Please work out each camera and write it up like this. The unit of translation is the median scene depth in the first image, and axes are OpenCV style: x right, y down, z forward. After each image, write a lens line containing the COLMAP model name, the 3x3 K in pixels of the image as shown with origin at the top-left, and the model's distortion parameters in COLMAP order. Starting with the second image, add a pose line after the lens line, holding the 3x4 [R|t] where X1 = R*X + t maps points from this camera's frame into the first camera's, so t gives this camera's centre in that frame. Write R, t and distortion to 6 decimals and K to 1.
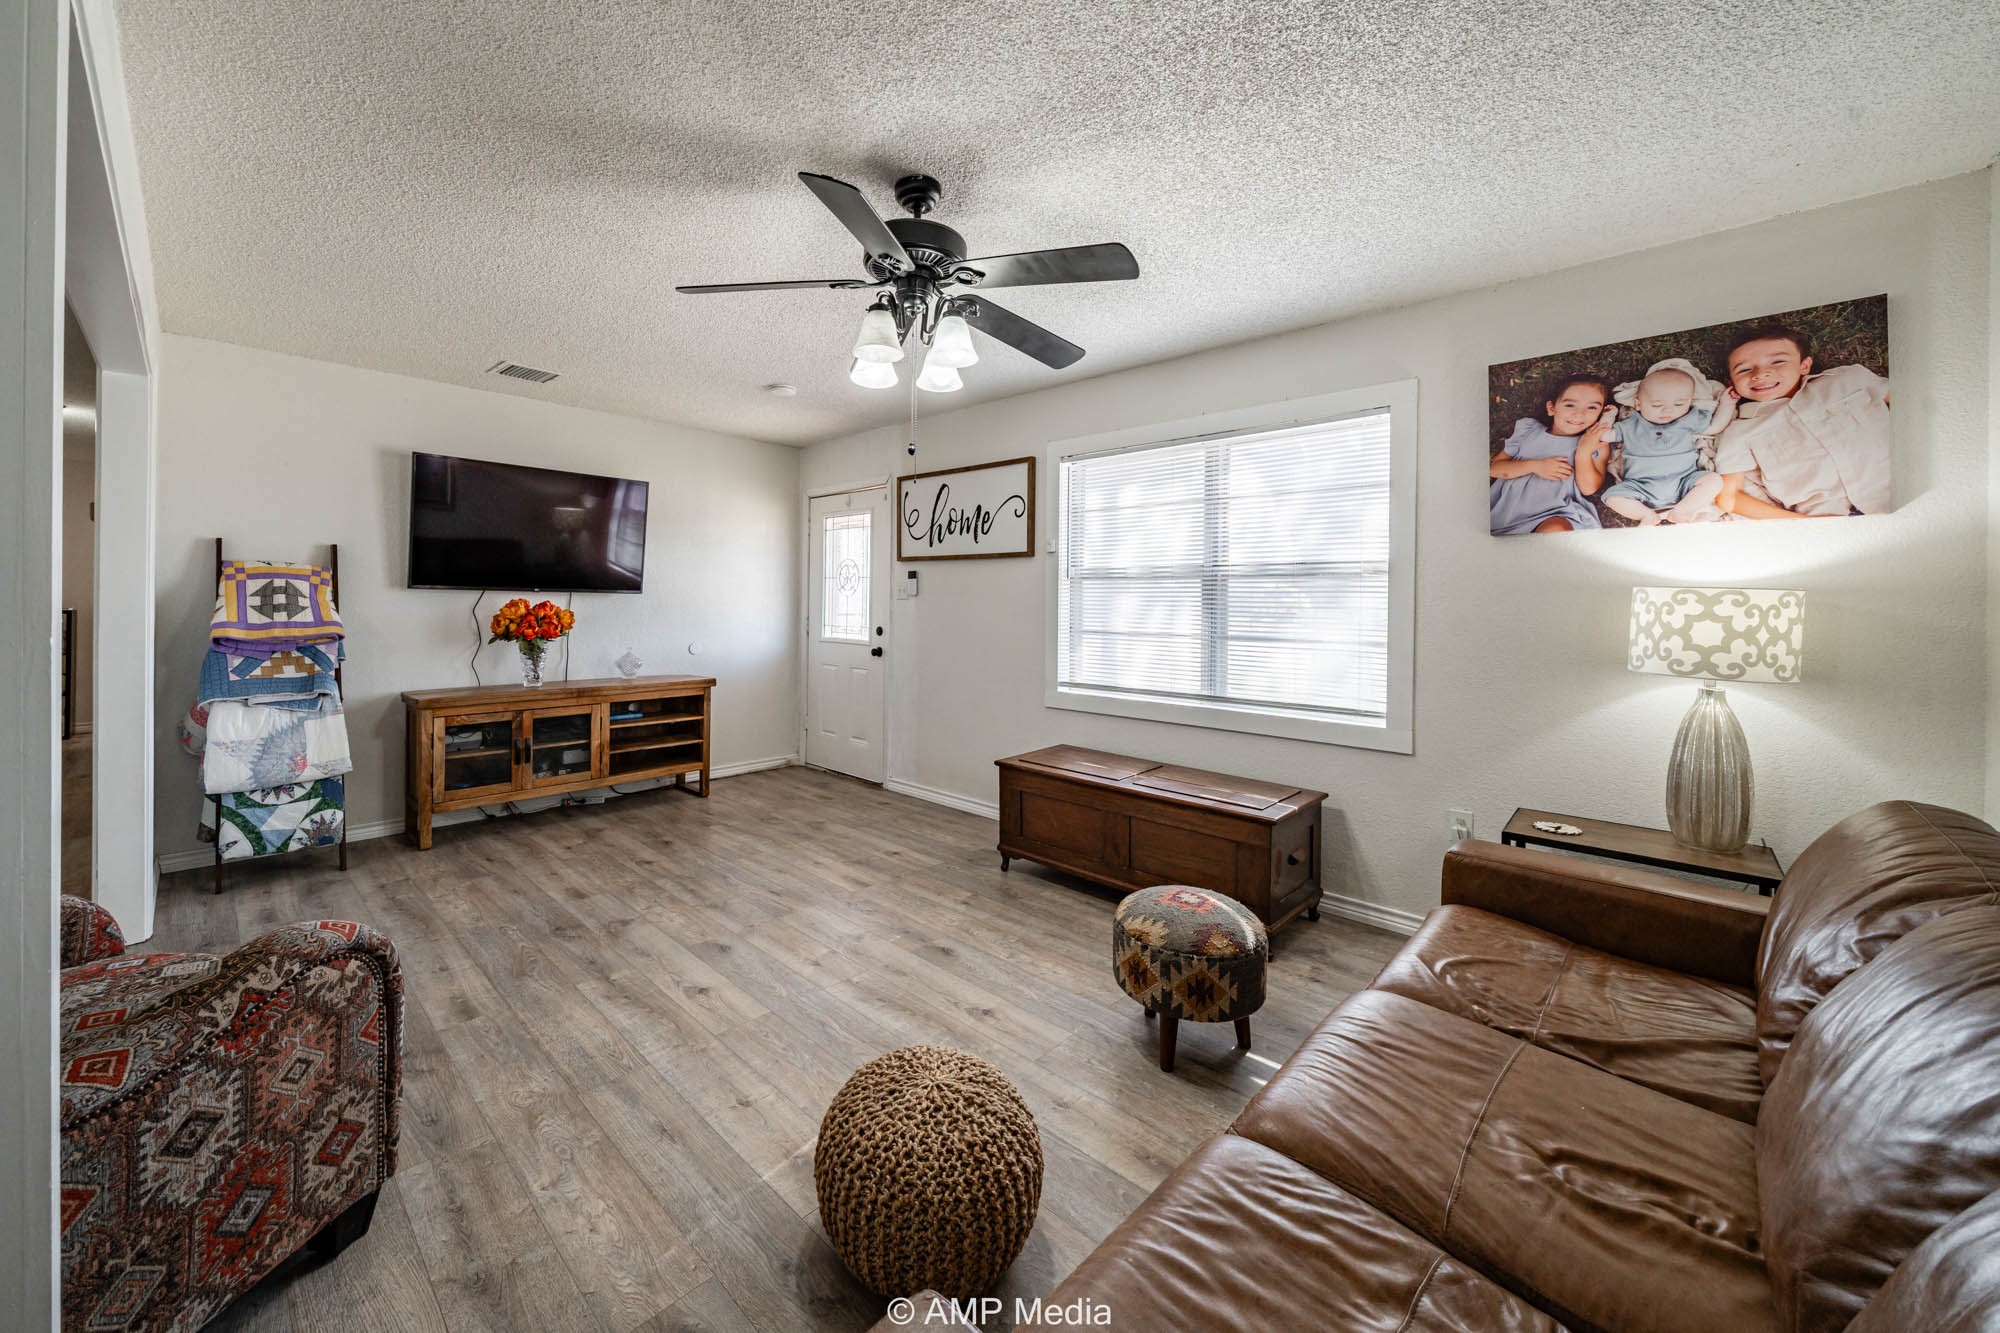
lens RADIAL K [[780.6, 0, 952.3], [0, 780.6, 589.7], [0, 0, 1]] dist [0.003671, -0.000796]
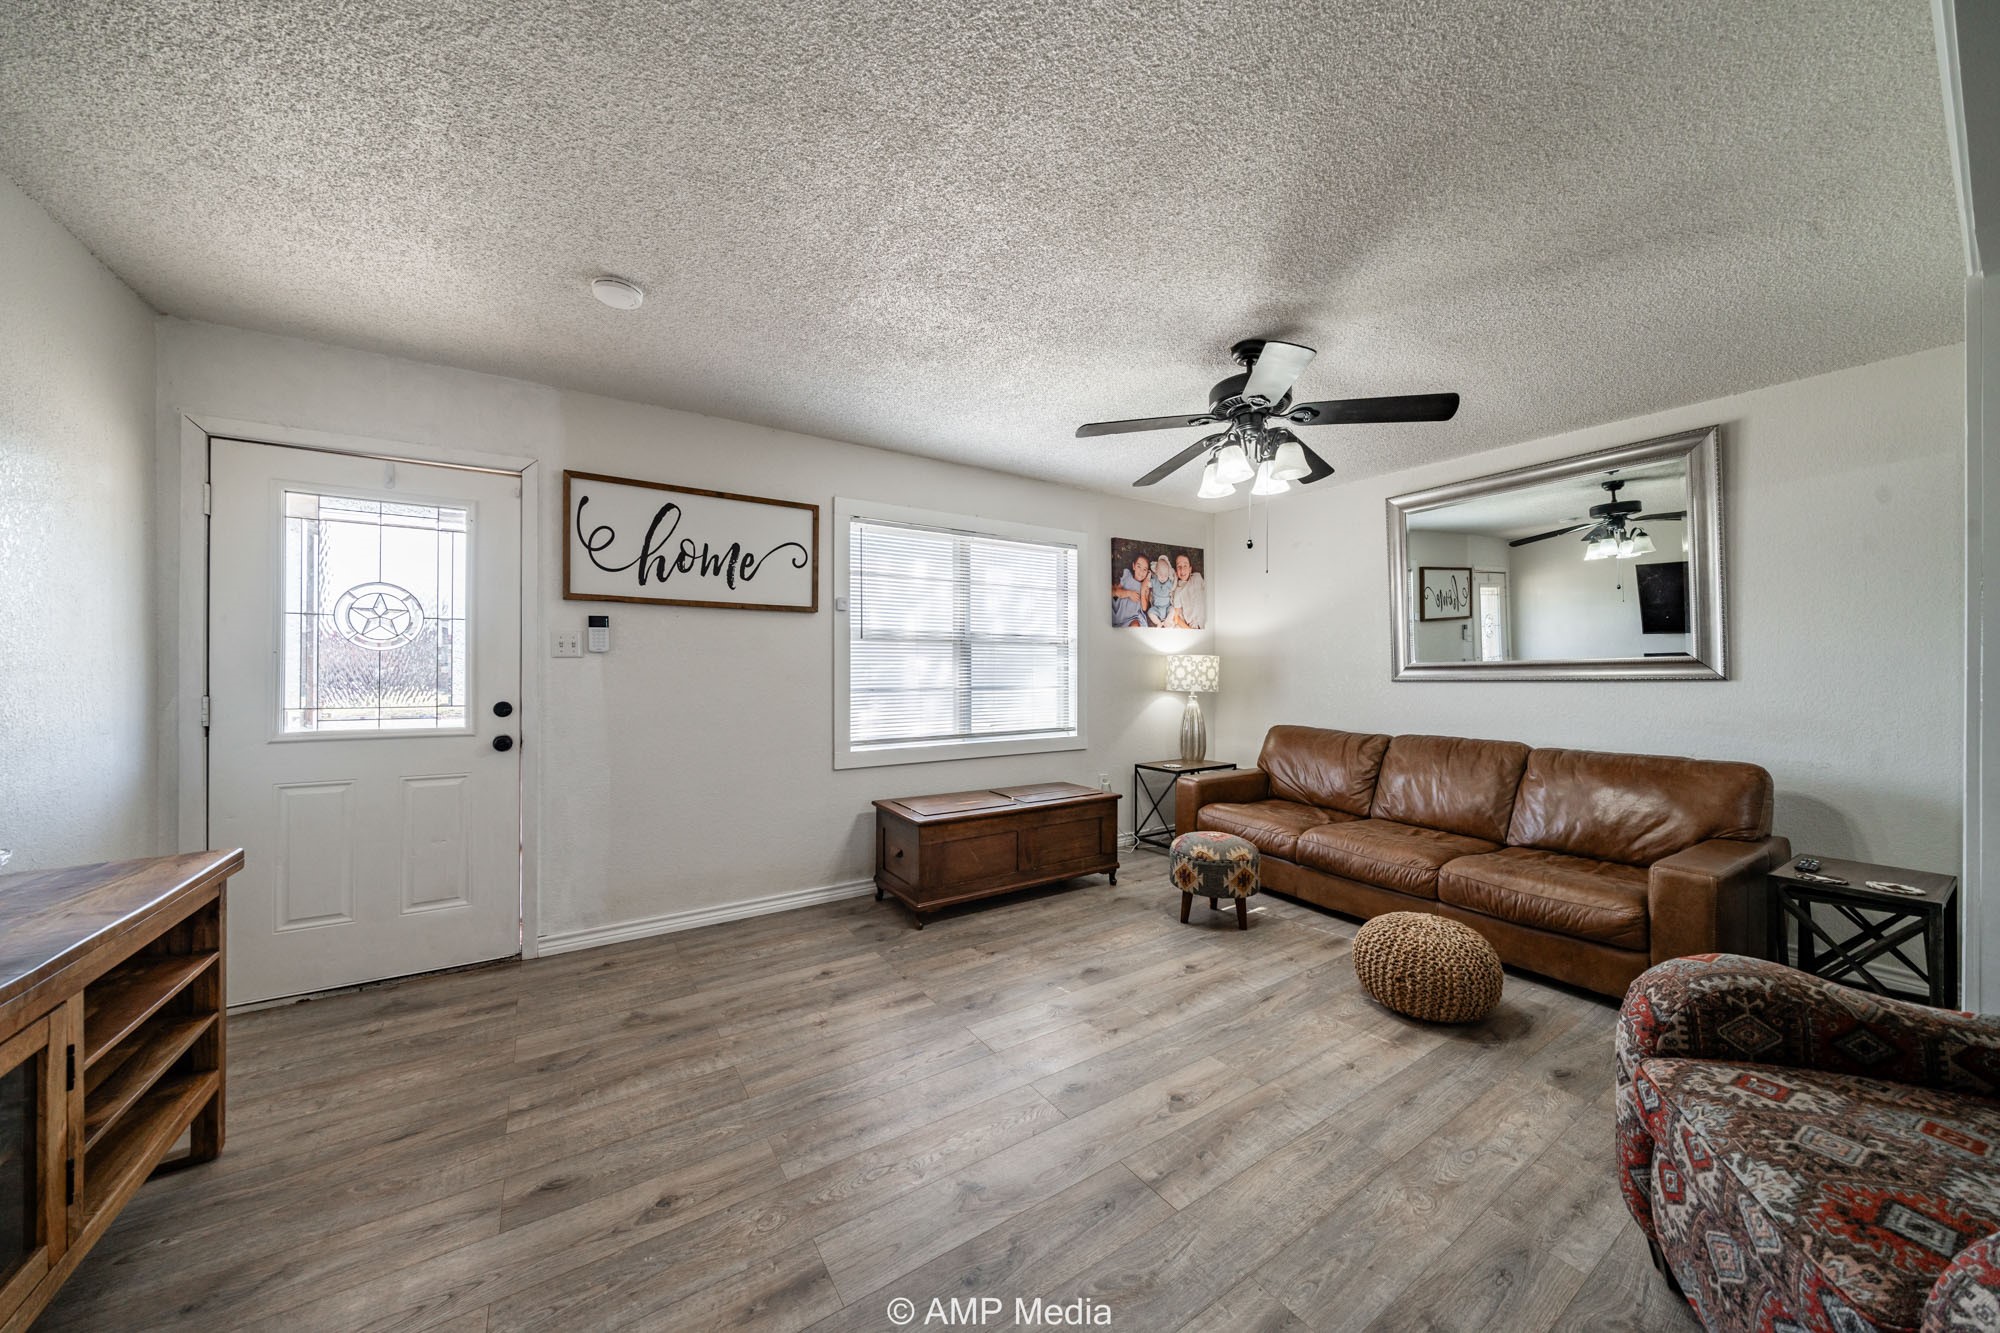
lens RADIAL K [[693.6, 0, 992.4], [0, 693.6, 664.9], [0, 0, 1]] dist [-0.013956, 0.000604]
pose [[0.185974, -0.002547, 0.982551, -1.032325], [-0.012960, 0.999903, 0.005045, 0.019720], [-0.982469, -0.013672, 0.185923, 0.981266]]
